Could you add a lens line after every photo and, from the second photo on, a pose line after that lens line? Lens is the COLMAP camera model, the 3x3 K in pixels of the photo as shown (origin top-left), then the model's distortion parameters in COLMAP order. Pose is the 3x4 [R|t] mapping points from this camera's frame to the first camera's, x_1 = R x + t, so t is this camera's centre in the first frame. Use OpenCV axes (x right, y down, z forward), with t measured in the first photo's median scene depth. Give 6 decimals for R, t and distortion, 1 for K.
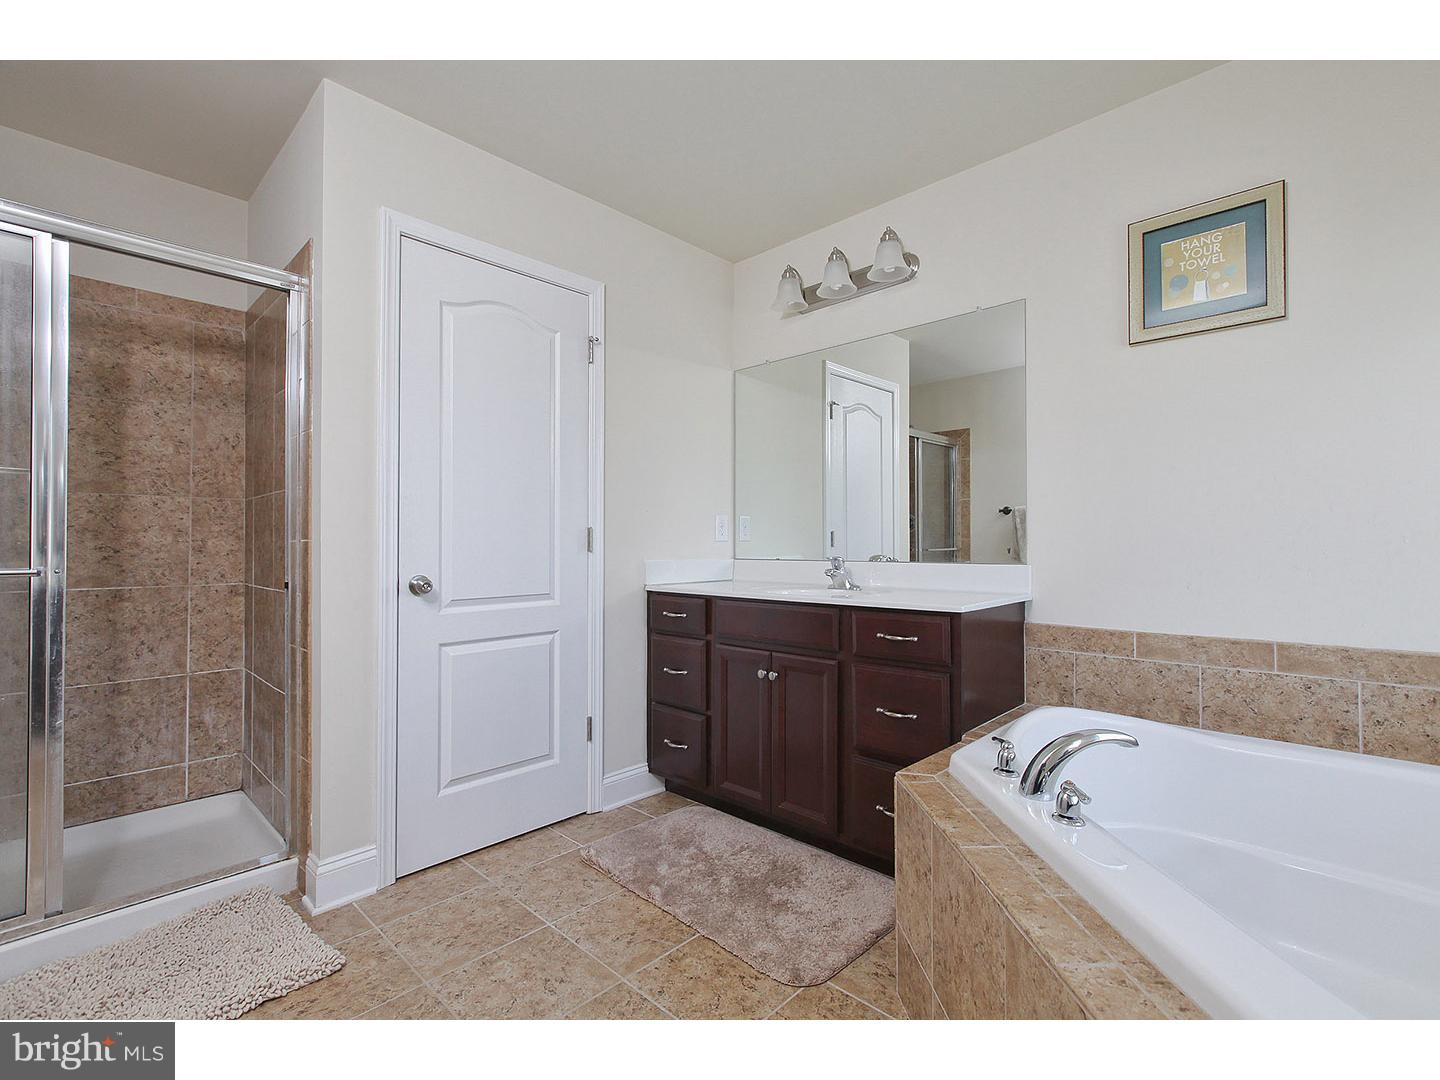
lens RADIAL K [[658.6, 0, 725.7], [0, 658.6, 534.3], [0, 0, 1]] dist [0.002586, -0.000170]
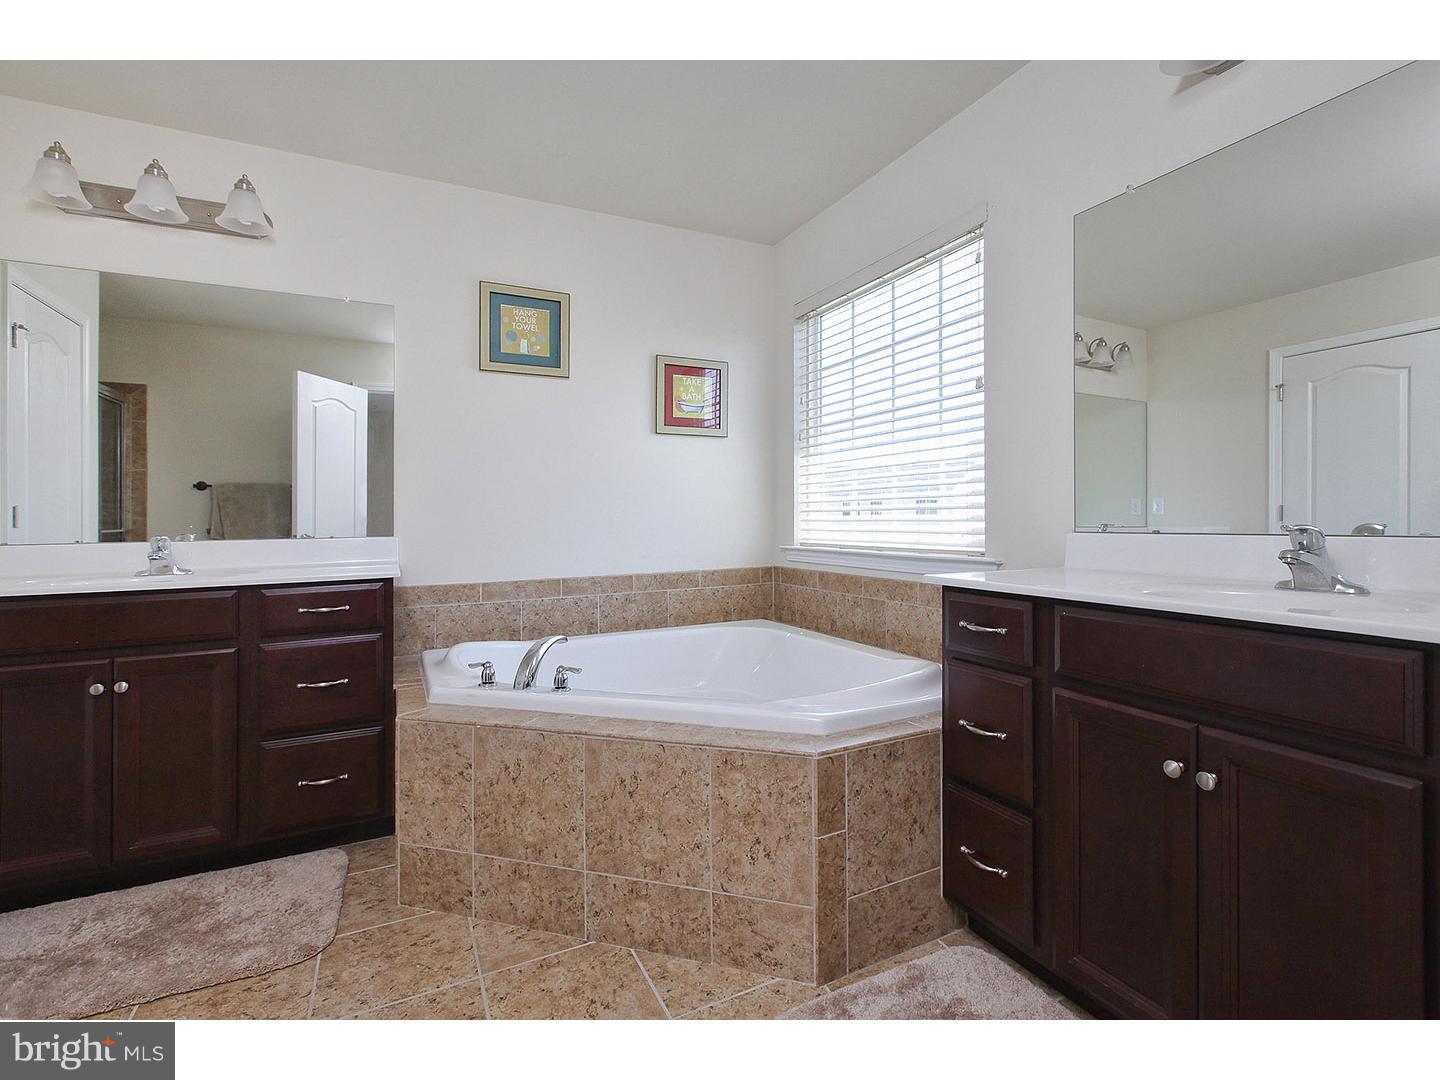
lens RADIAL K [[658.6, 0, 725.0], [0, 658.6, 528.2], [0, 0, 1]] dist [0.002586, -0.000170]
pose [[0.354464, -0.015964, 0.934933, -0.467091], [-0.003035, 0.999829, 0.018223, 0.009325], [-0.935065, -0.009297, 0.354355, 0.050344]]
